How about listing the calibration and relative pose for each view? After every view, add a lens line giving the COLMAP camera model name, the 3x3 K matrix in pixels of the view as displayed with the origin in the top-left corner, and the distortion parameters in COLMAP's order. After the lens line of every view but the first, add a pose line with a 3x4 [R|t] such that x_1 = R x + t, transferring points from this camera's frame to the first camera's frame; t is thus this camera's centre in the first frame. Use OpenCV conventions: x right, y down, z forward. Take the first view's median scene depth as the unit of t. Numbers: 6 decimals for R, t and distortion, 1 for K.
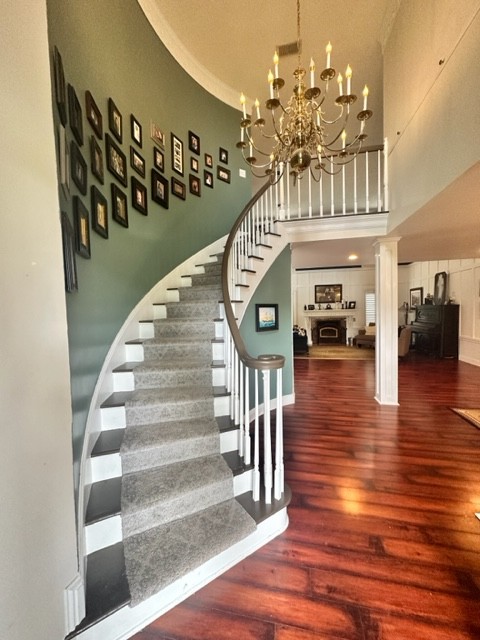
lens RADIAL K [[254.7, 0, 240.9], [0, 254.7, 320.1], [0, 0, 1]] dist [-0.003193, 0.000186]
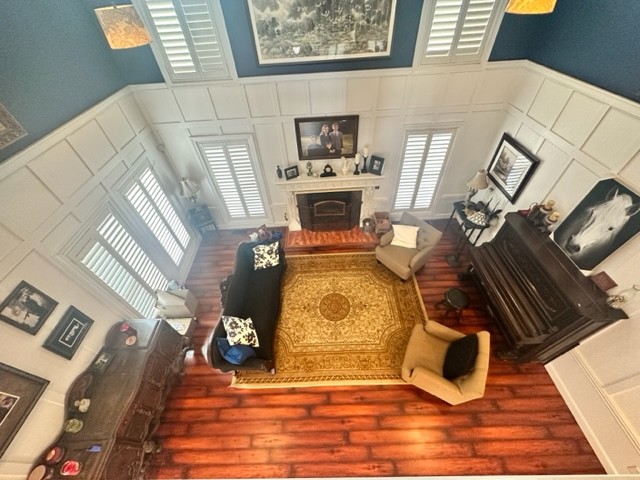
lens RADIAL K [[254.7, 0, 319.0], [0, 254.7, 238.2], [0, 0, 1]] dist [-0.003193, 0.000186]
pose [[0.973405, -0.183219, 0.137527, 0.653426], [0.038378, 0.722247, 0.690570, -0.757713], [-0.225854, -0.666926, 0.710070, 1.600162]]
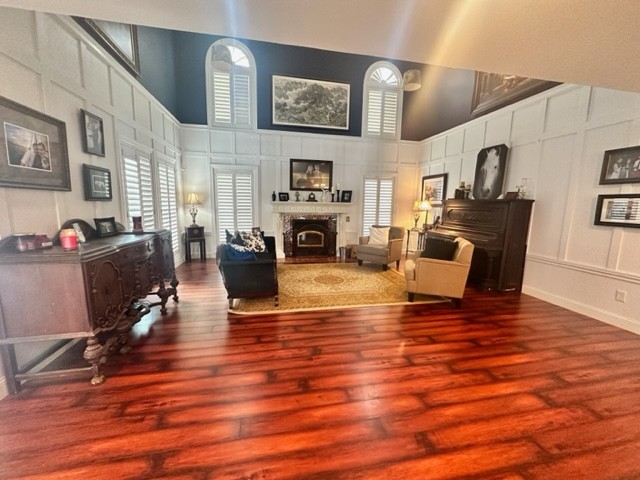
lens RADIAL K [[254.7, 0, 319.2], [0, 254.7, 239.7], [0, 0, 1]] dist [-0.003193, 0.000186]
pose [[0.915657, -0.014776, 0.401689, 0.310602], [-0.025332, 0.995216, 0.094353, -0.024114], [-0.401162, -0.096571, 0.910903, 1.155872]]
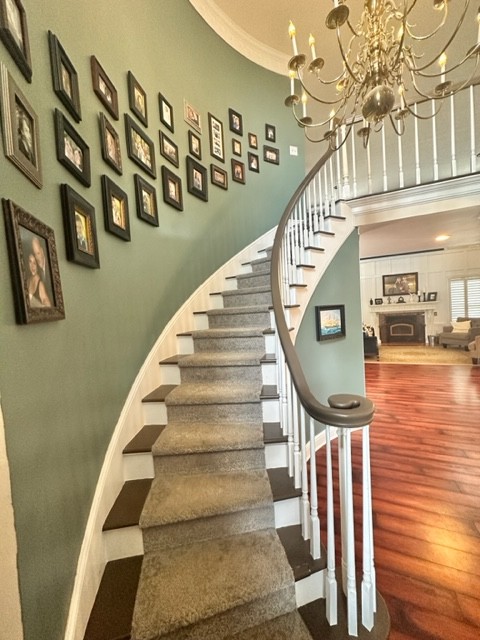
lens RADIAL K [[254.7, 0, 240.8], [0, 254.7, 321.1], [0, 0, 1]] dist [-0.003193, 0.000186]
pose [[0.977055, -0.029560, -0.210925, -0.003839], [0.033695, 0.999303, 0.016037, -0.034502], [0.210304, -0.022777, 0.977371, 0.143677]]
